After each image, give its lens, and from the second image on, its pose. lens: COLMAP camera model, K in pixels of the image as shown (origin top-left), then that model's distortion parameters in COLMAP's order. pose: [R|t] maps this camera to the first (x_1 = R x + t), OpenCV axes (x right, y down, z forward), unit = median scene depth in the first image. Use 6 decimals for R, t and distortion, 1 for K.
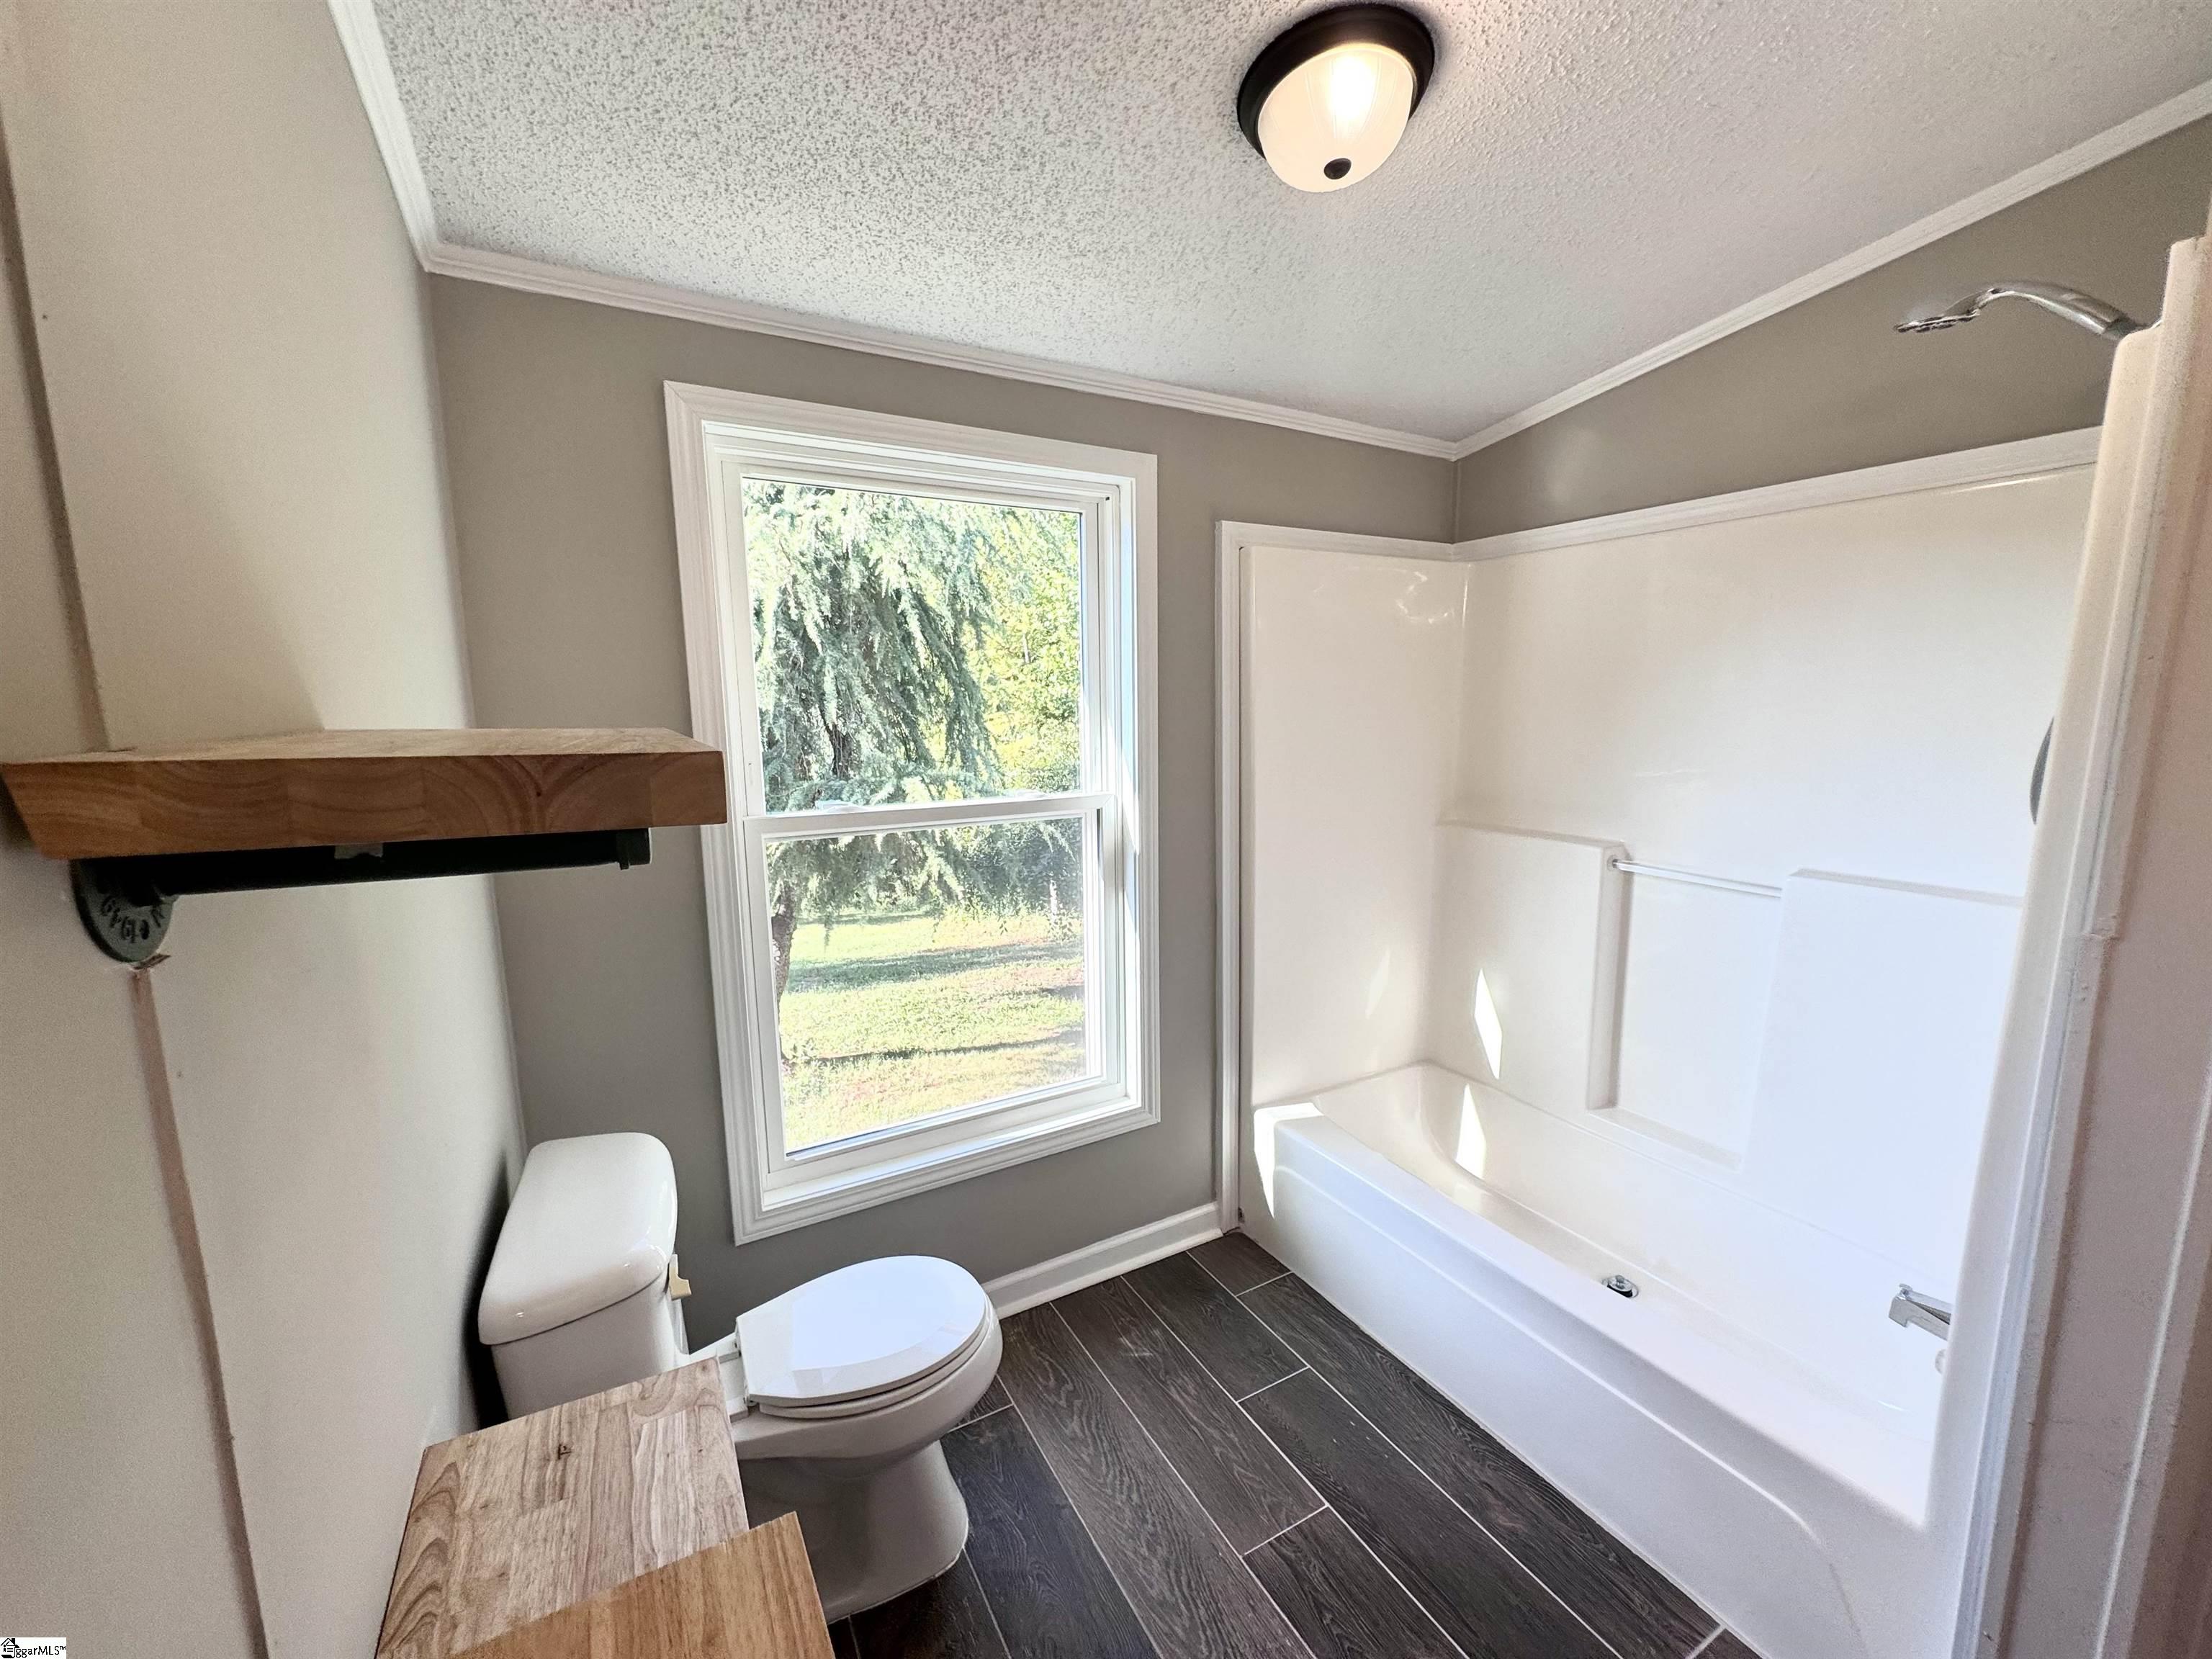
lens RADIAL K [[885.2, 0, 1106.0], [0, 885.2, 829.5], [0, 0, 1]] dist [0.000297, 0.000062]
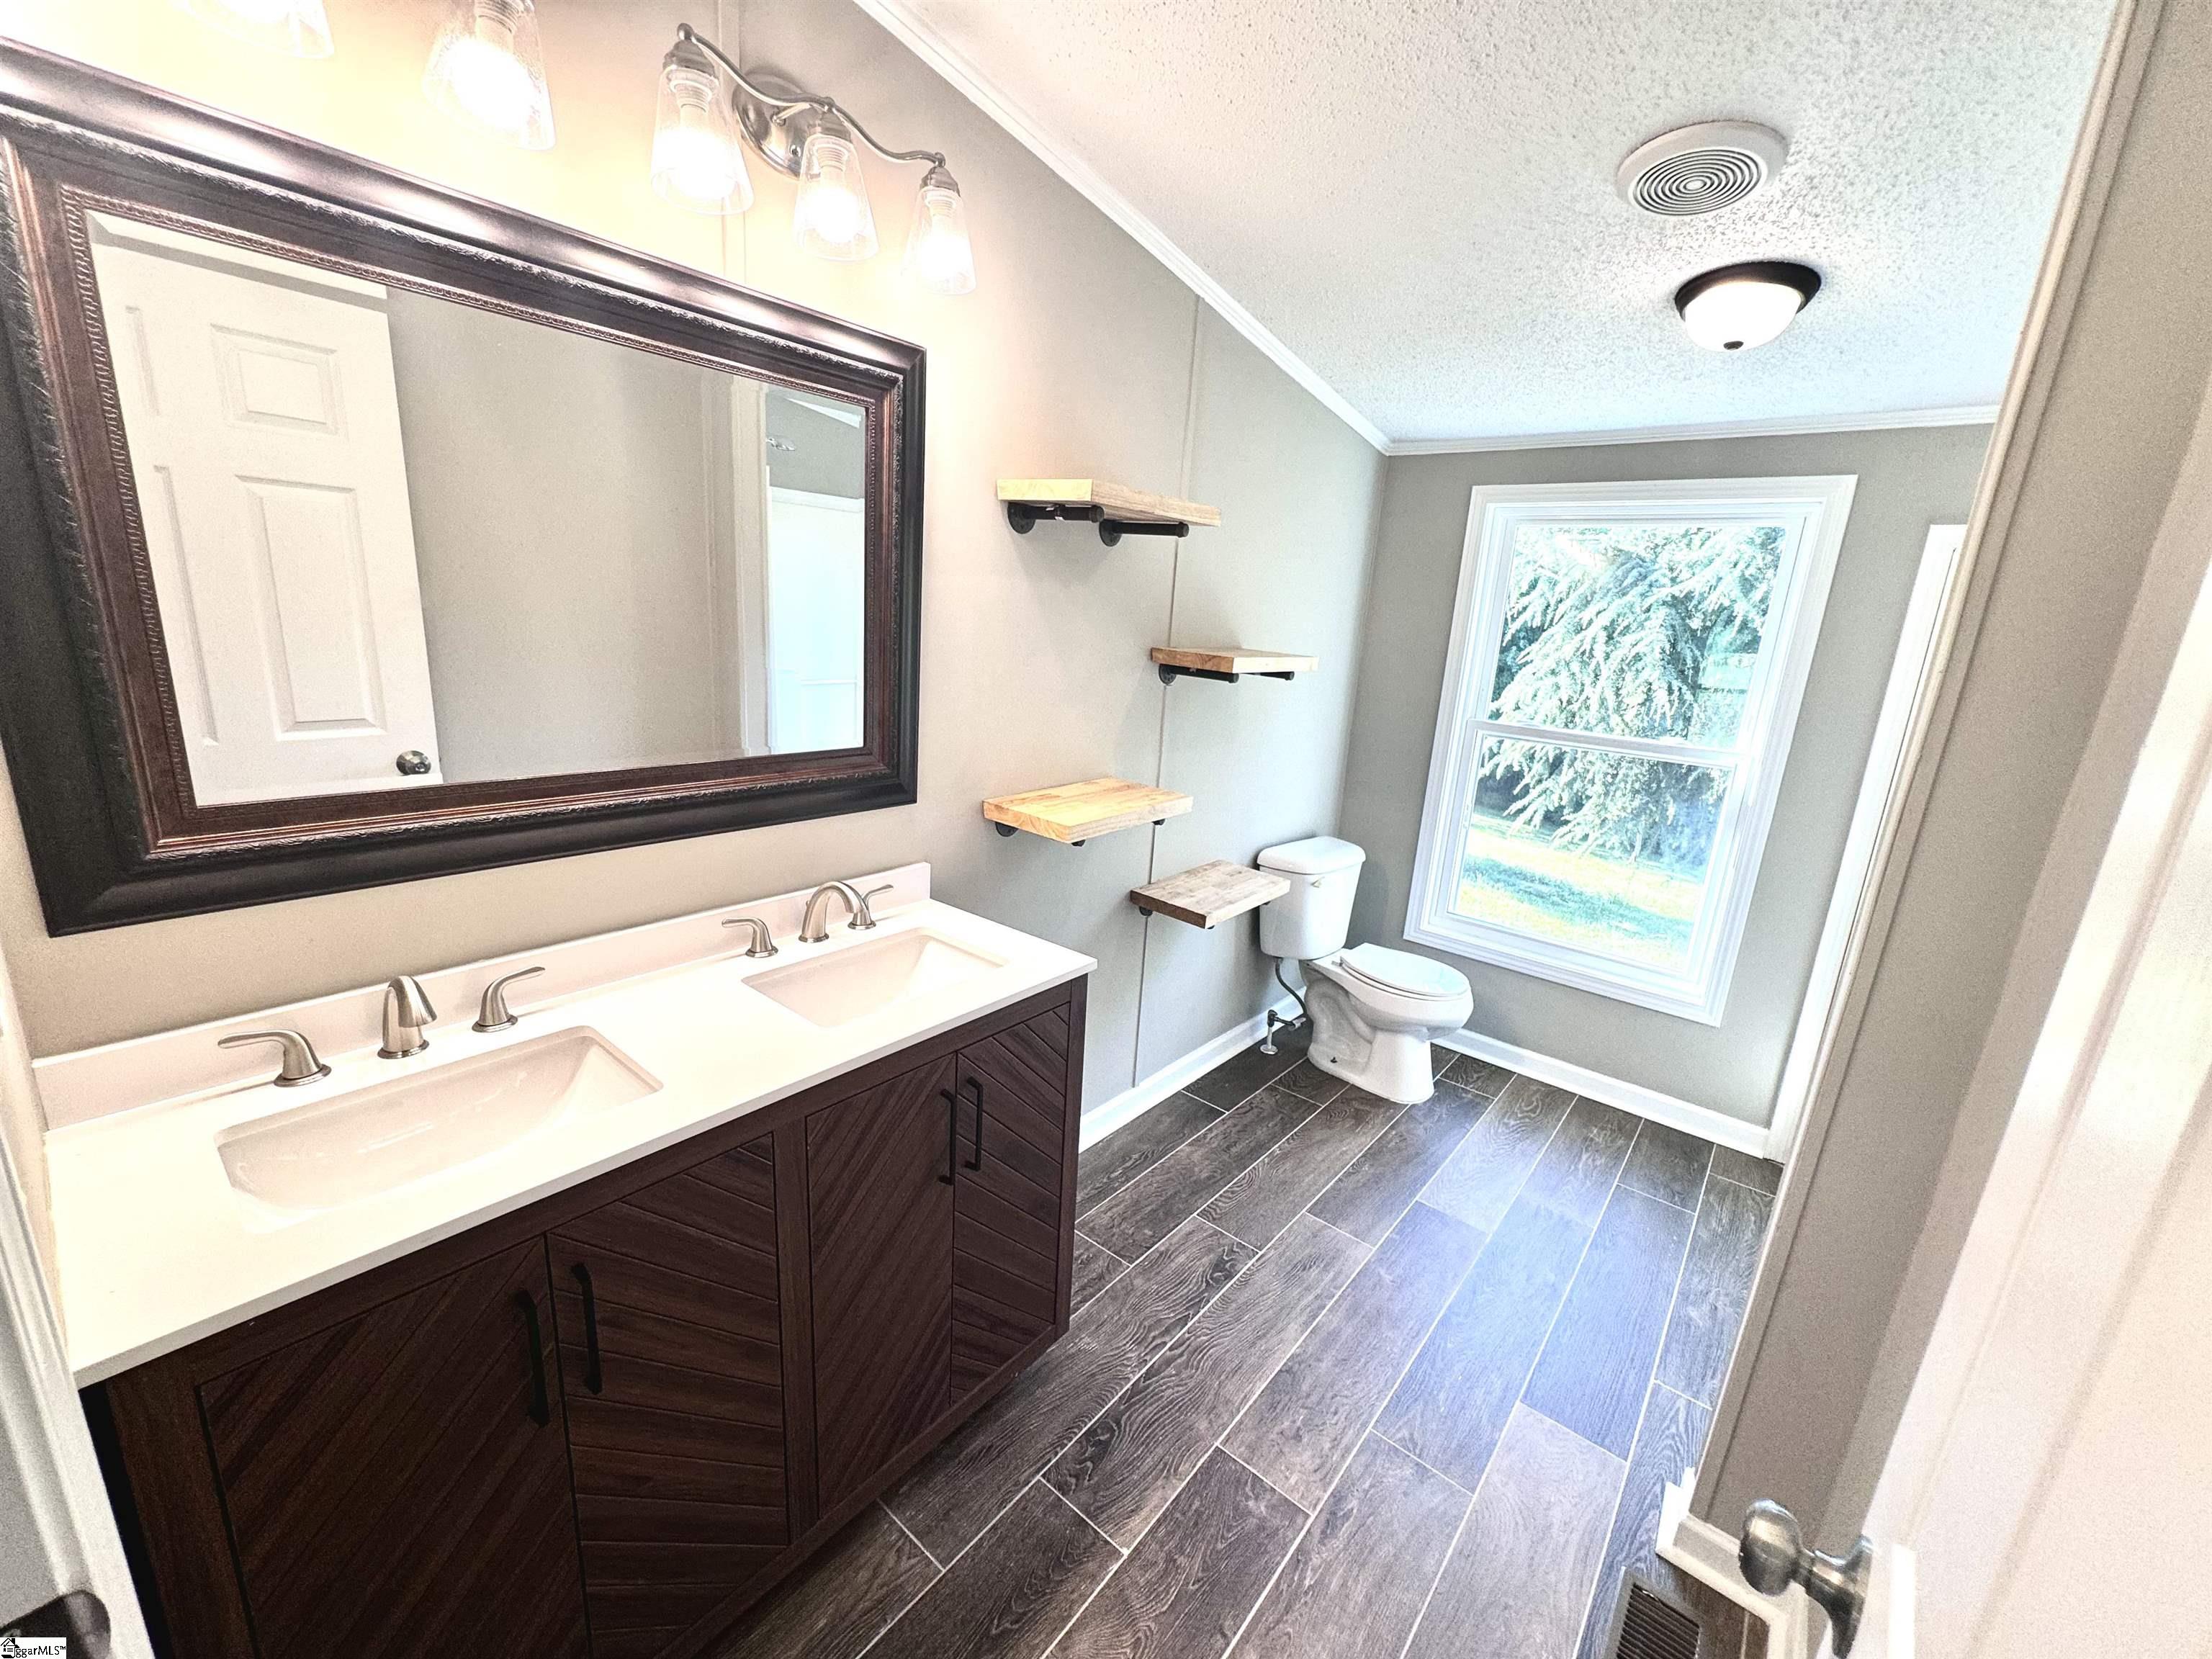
lens RADIAL K [[885.2, 0, 1106.0], [0, 885.2, 829.5], [0, 0, 1]] dist [0.000297, 0.000062]
pose [[0.359615, 0.256759, -0.897080, 0.900908], [-0.198387, 0.960455, 0.195370, -0.005145], [0.911767, 0.107711, 0.396331, -0.328475]]
